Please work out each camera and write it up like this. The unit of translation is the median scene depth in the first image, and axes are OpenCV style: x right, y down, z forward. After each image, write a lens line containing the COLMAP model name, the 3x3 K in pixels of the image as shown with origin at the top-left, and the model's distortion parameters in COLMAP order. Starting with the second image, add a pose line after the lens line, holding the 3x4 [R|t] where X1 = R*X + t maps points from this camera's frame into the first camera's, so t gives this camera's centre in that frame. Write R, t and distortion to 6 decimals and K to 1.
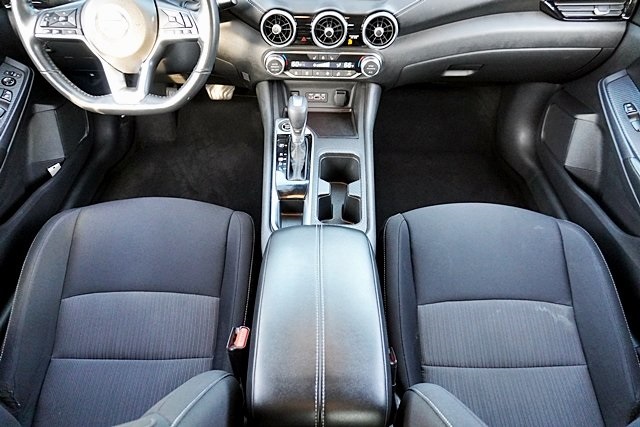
lens RADIAL K [[430.8, 0, 317.7], [0, 430.8, 215.6], [0, 0, 1]] dist [-0.040767, 0.030123]
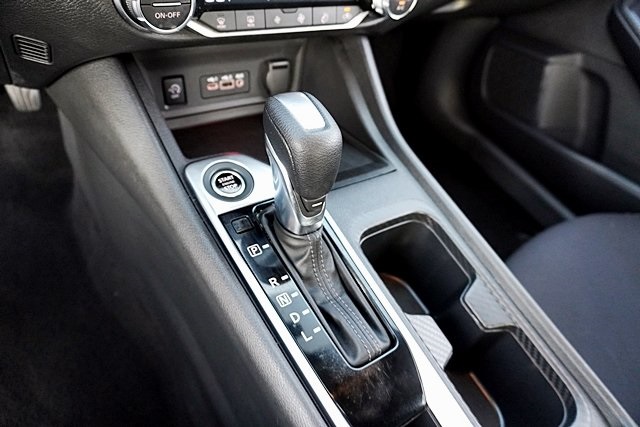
lens RADIAL K [[430.8, 0, 317.6], [0, 430.8, 218.9], [0, 0, 1]] dist [-0.040767, 0.030123]
pose [[0.821231, -0.293294, 0.489447, -0.197226], [0.243875, 0.955905, 0.163619, -0.225804], [-0.515853, -0.015005, 0.856546, 0.683903]]
